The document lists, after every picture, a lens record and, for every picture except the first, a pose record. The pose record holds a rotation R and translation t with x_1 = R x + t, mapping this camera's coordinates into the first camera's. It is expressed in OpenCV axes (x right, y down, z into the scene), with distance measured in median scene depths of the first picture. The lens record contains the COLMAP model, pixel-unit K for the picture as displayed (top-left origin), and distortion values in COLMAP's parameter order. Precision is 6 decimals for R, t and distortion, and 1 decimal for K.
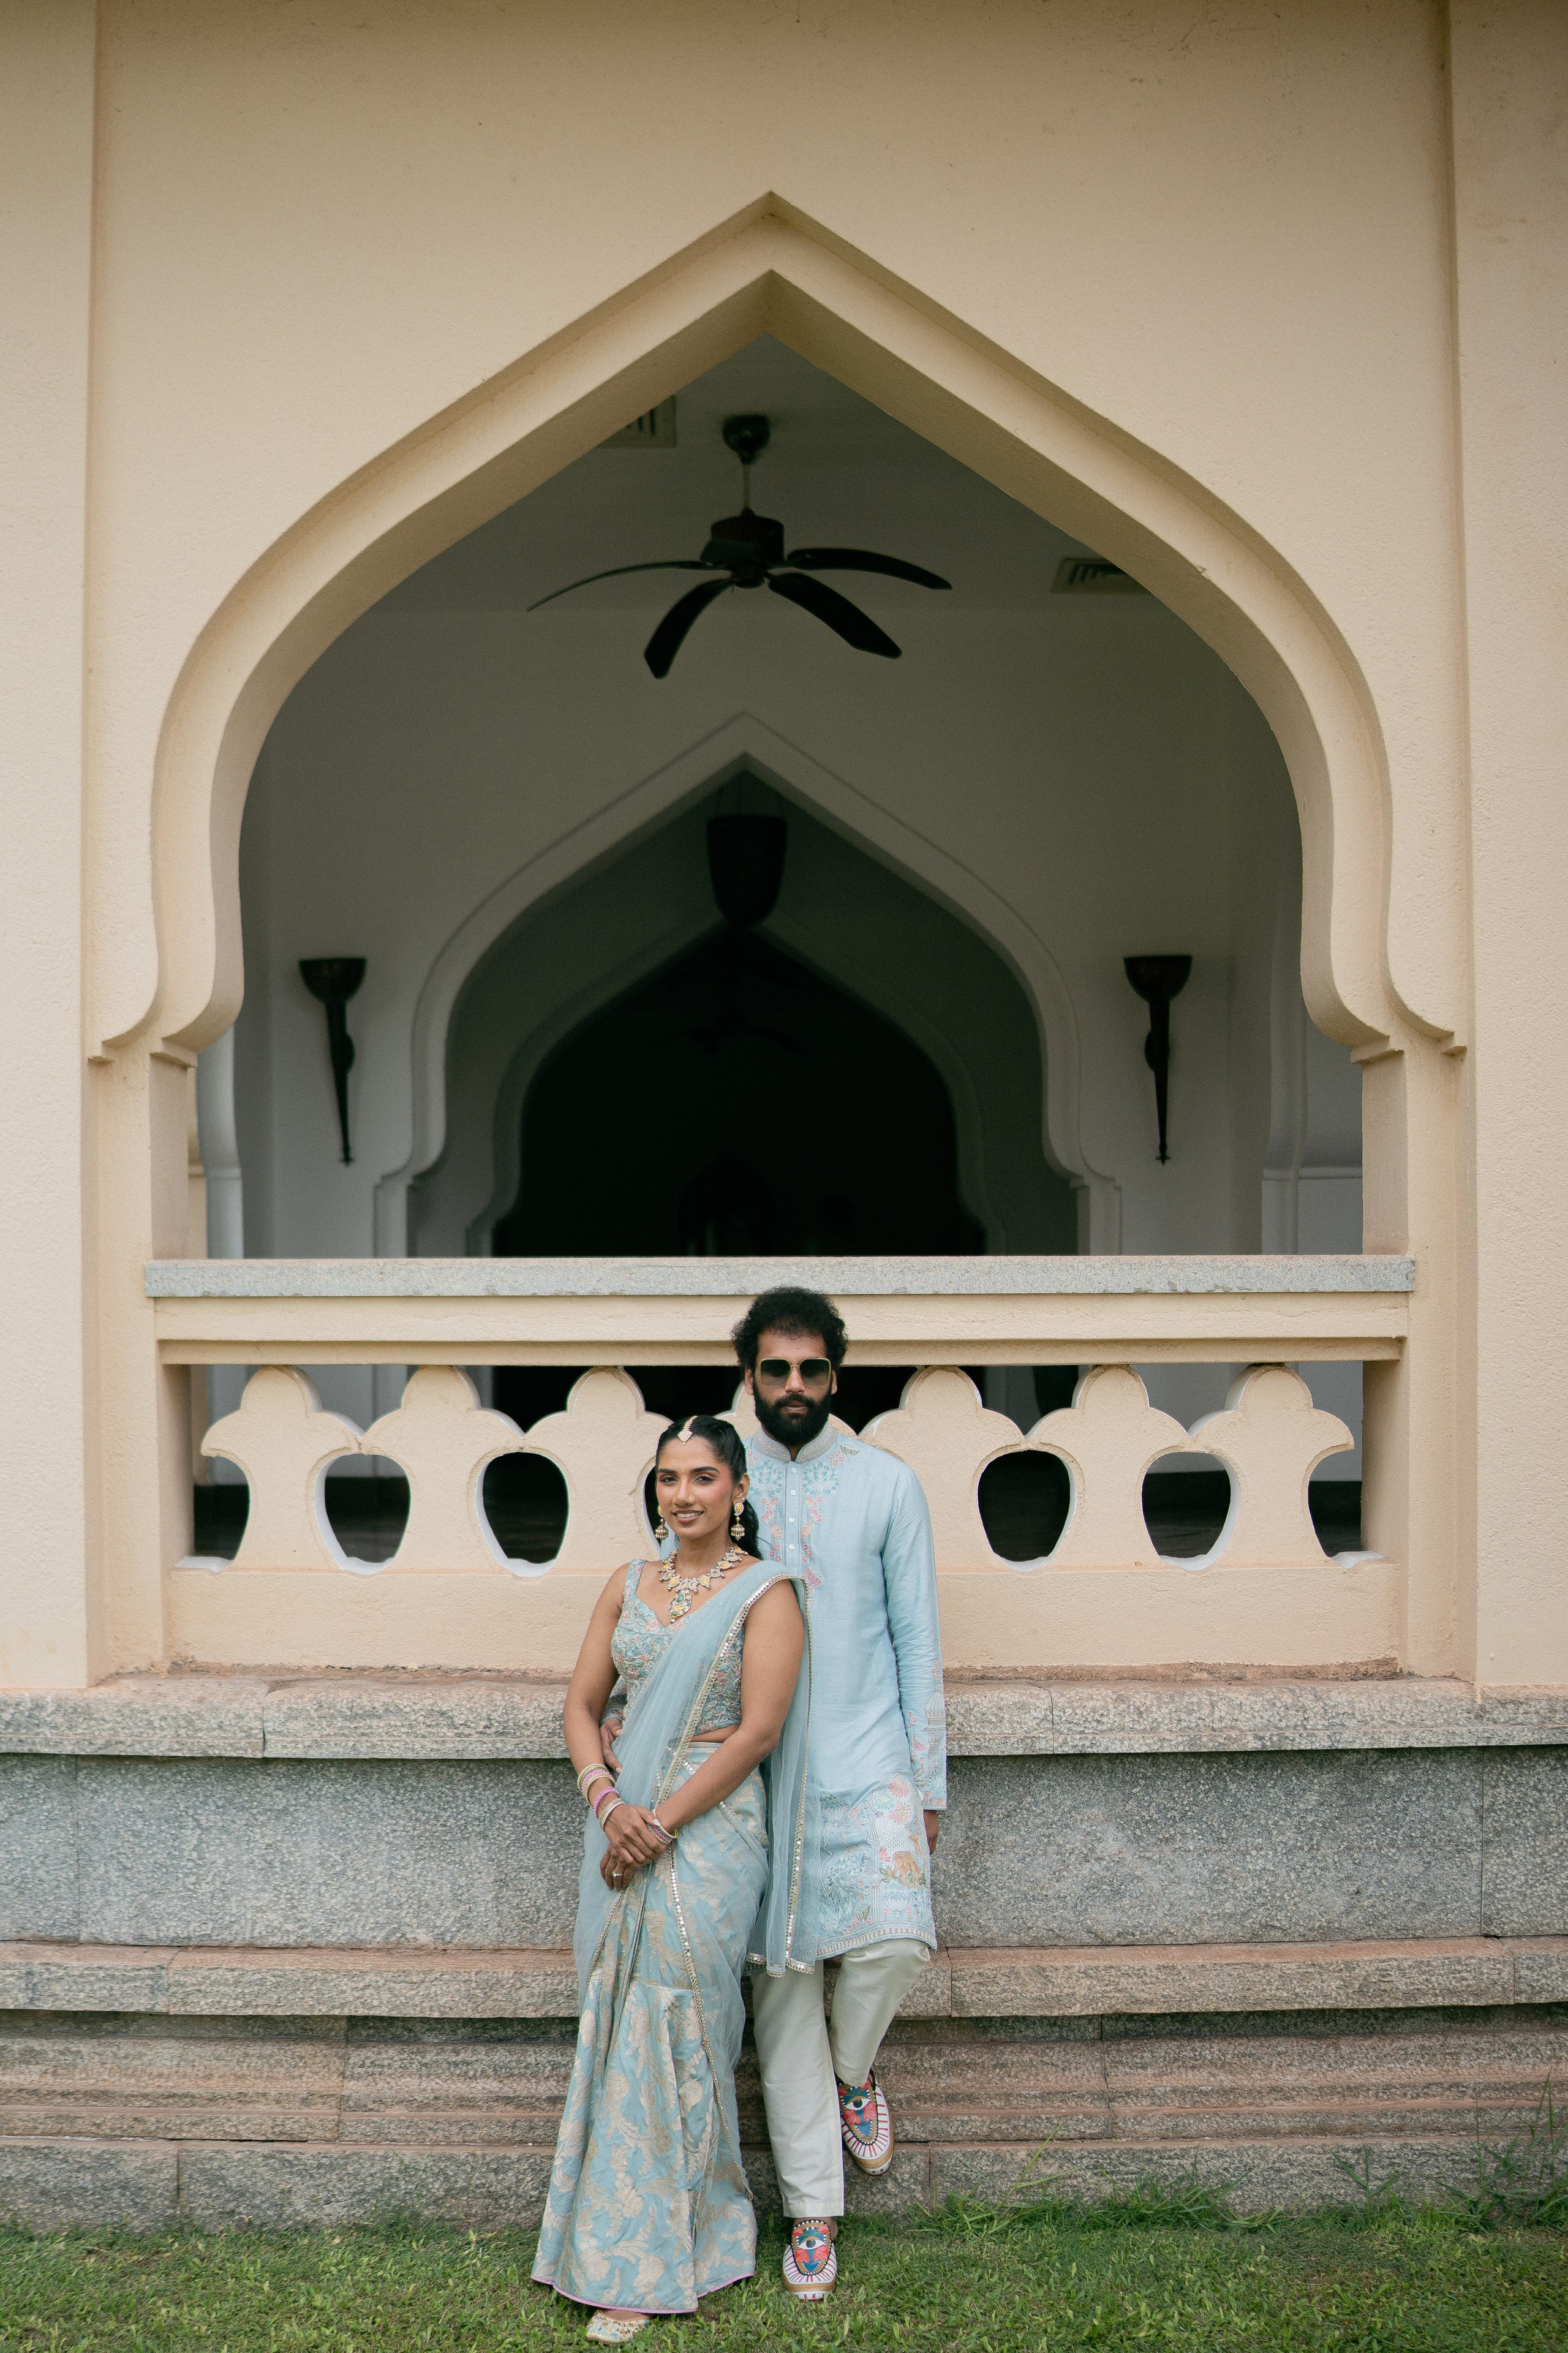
lens RADIAL K [[3306.8, 0, 783.8], [0, 3306.8, 1223.9], [0, 0, 1]] dist [-0.376929, 1.069552]
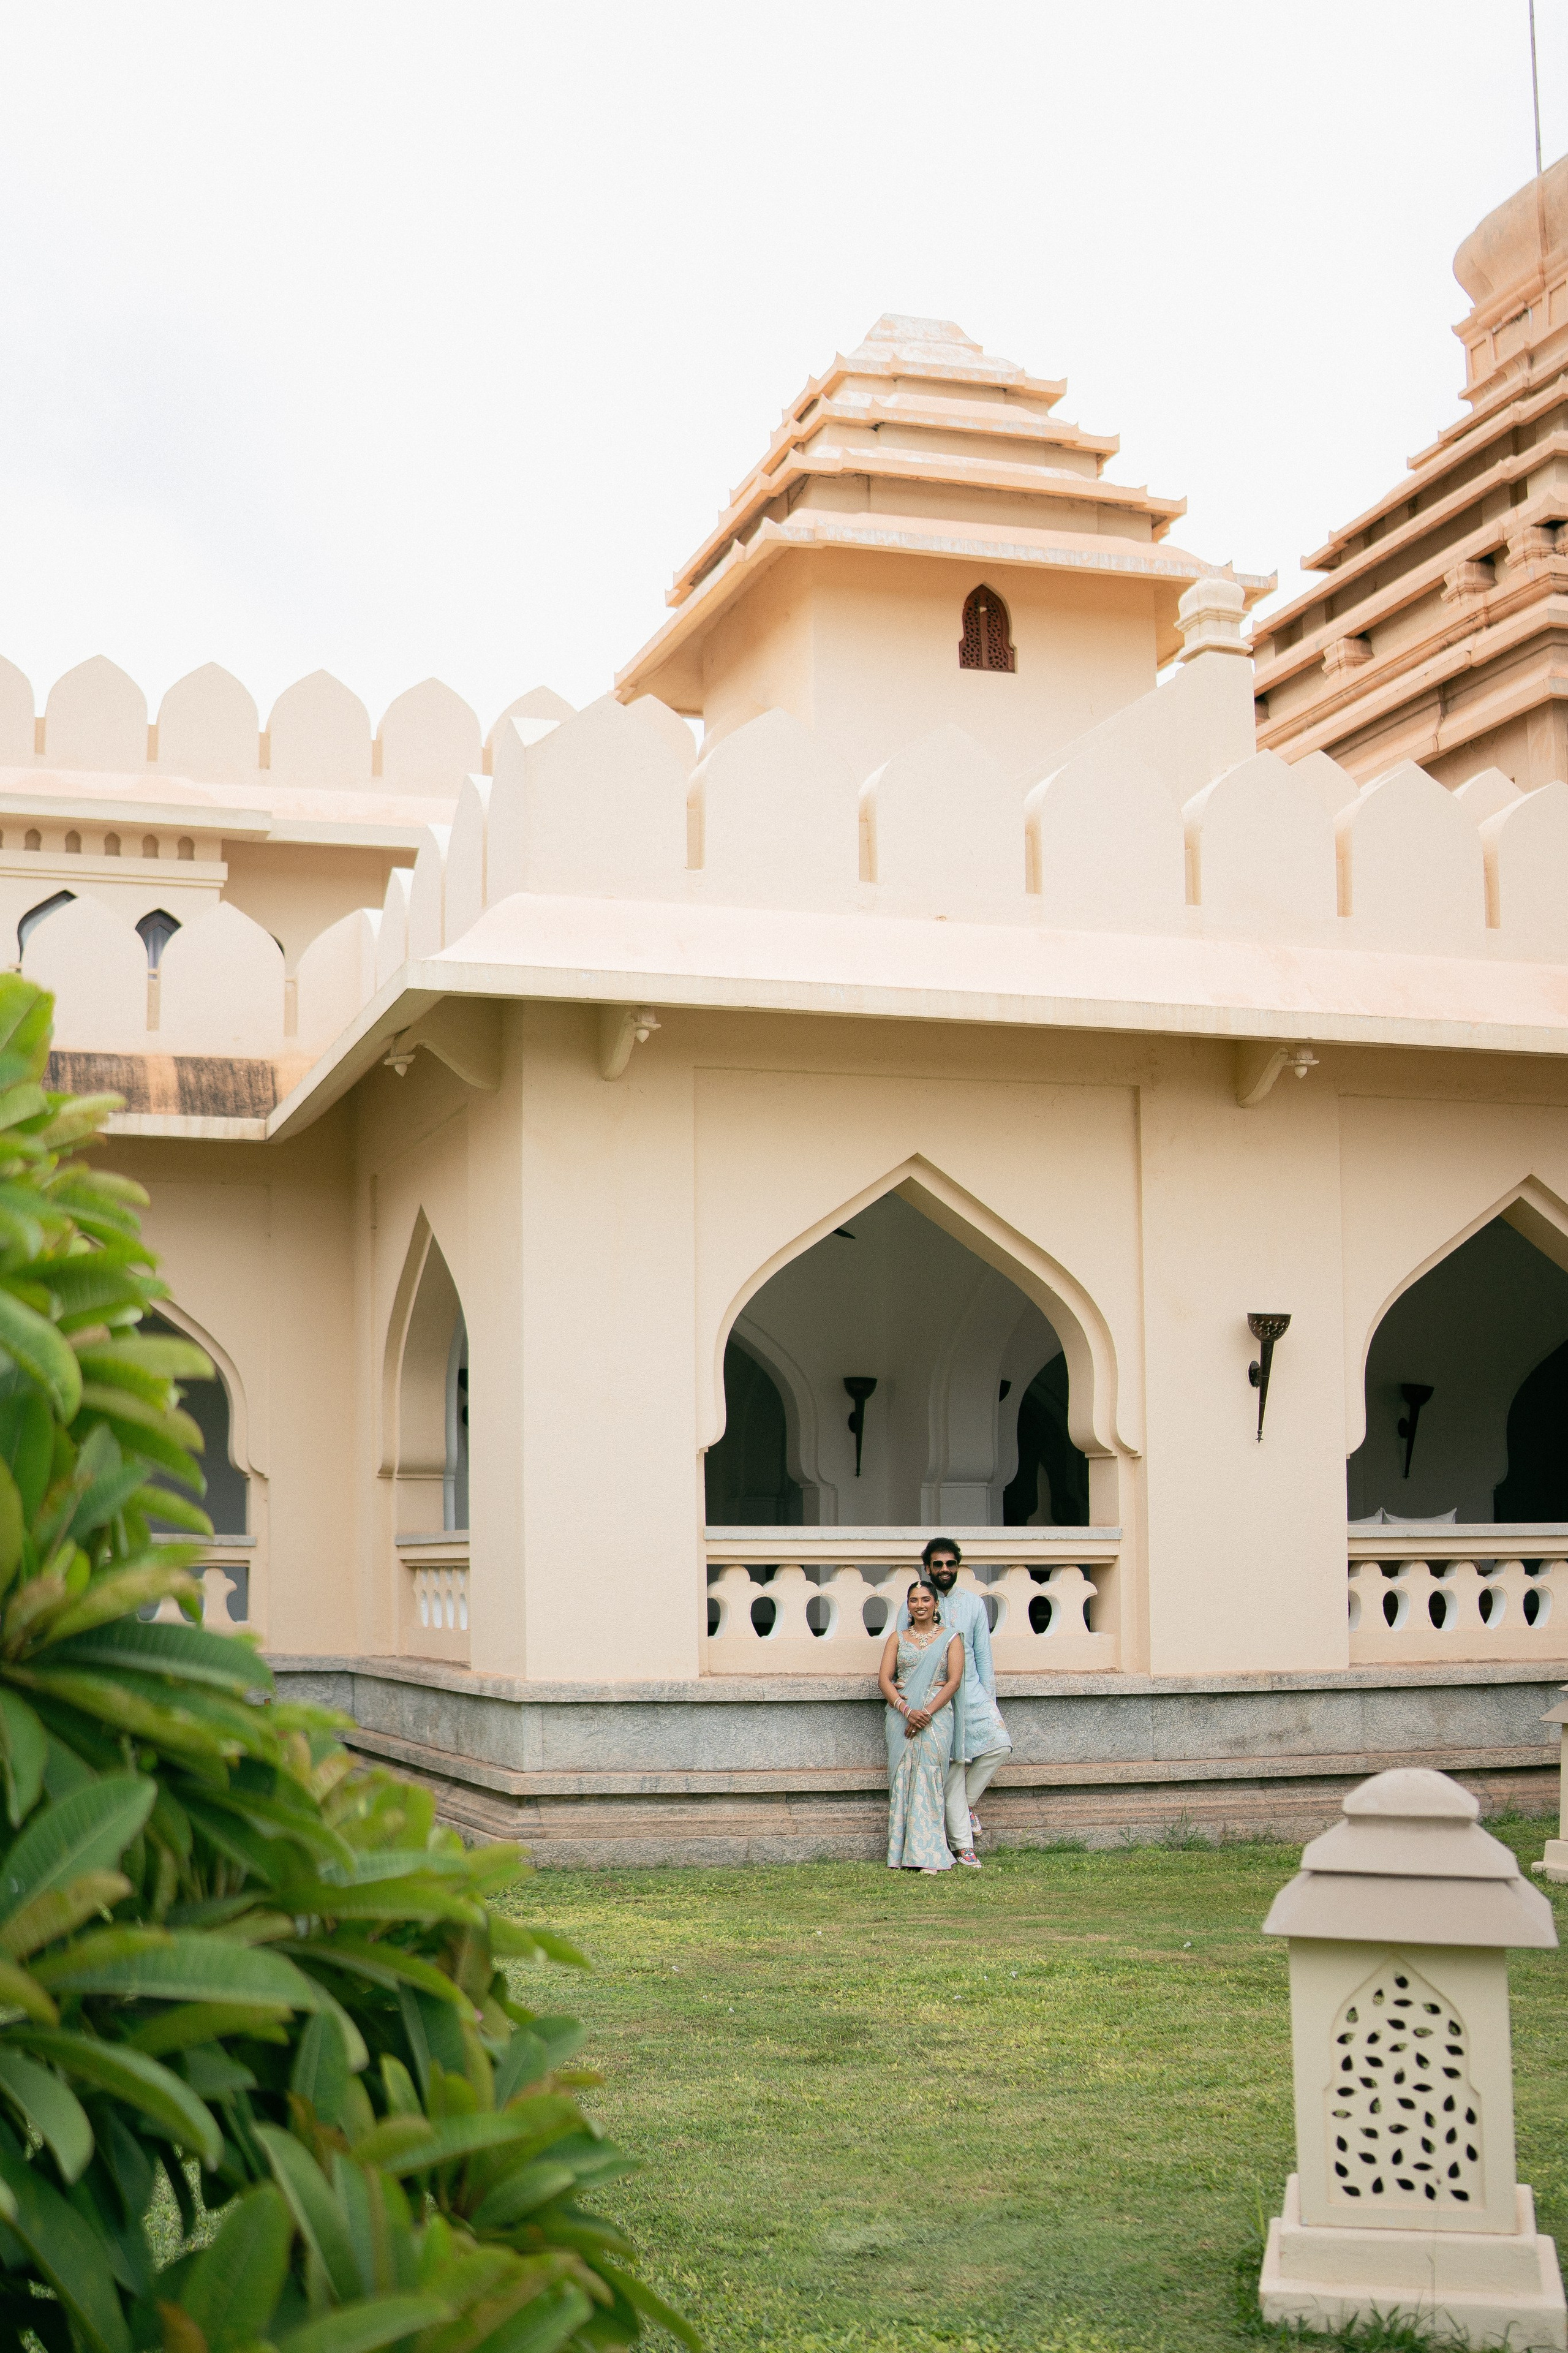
lens RADIAL K [[2524.5, 0, 775.3], [0, 2524.5, 1247.8], [0, 0, 1]] dist [-0.132354, -0.009101]
pose [[0.969450, 0.031792, 0.243220, -0.699478], [-0.009478, 0.995680, -0.092368, -0.029590], [-0.245106, 0.087241, 0.965563, -1.175416]]
